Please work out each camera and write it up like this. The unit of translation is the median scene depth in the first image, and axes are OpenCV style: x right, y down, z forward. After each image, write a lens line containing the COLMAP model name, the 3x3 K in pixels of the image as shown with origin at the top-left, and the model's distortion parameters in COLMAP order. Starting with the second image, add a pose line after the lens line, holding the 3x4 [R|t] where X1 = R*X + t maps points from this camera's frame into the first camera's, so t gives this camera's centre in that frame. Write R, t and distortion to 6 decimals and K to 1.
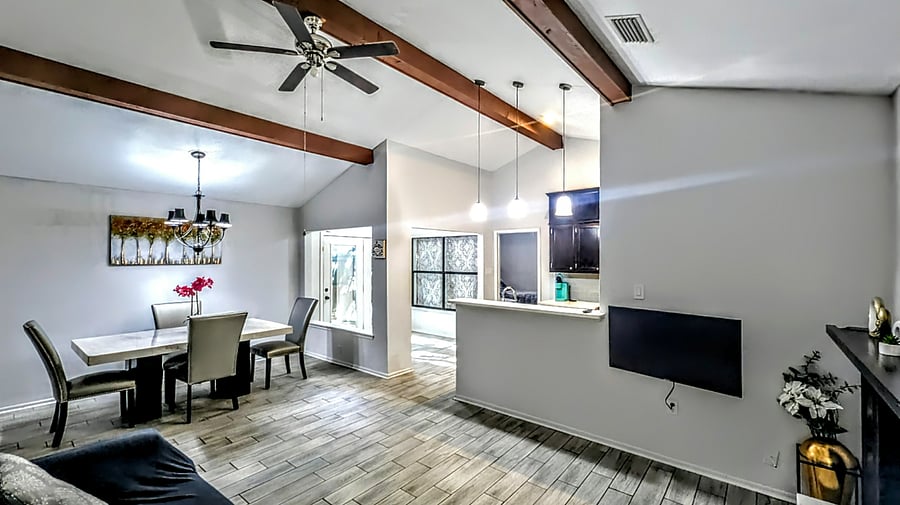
lens RADIAL K [[373.9, 0, 443.3], [0, 373.9, 251.5], [0, 0, 1]] dist [0.015796, -0.000272]
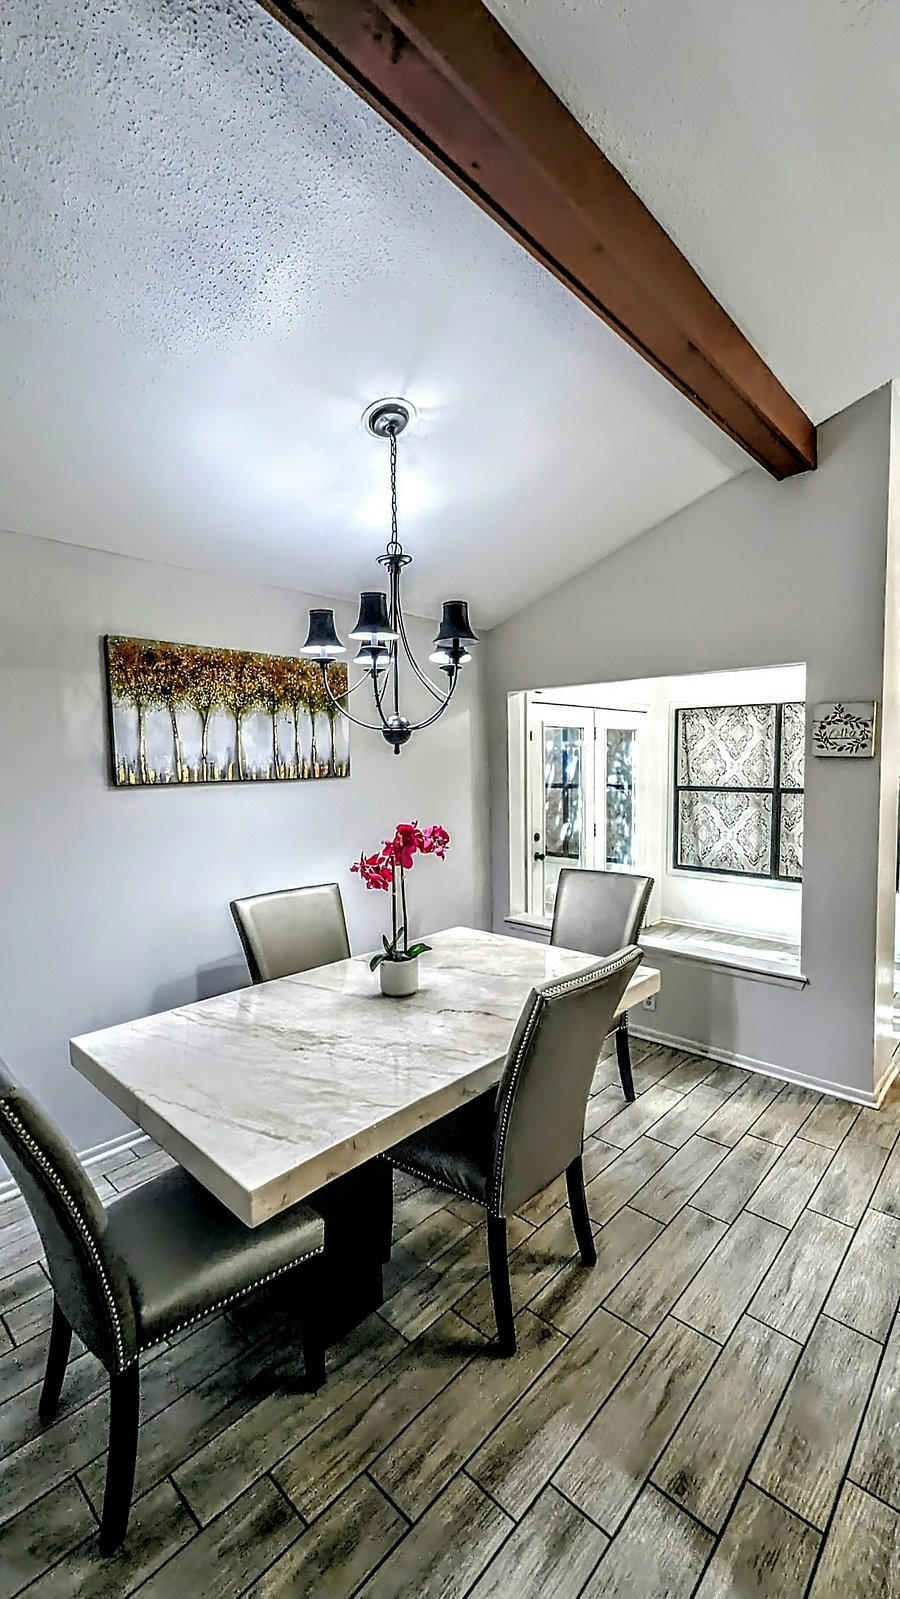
lens RADIAL K [[664.4, 0, 464.1], [0, 664.4, 799.5], [0, 0, 1]] dist [0.015796, -0.000272]
pose [[0.998472, -0.006278, -0.054908, -0.494983], [0.010766, 0.996588, 0.081827, 0.002475], [0.054207, -0.082293, 0.995133, 0.391419]]
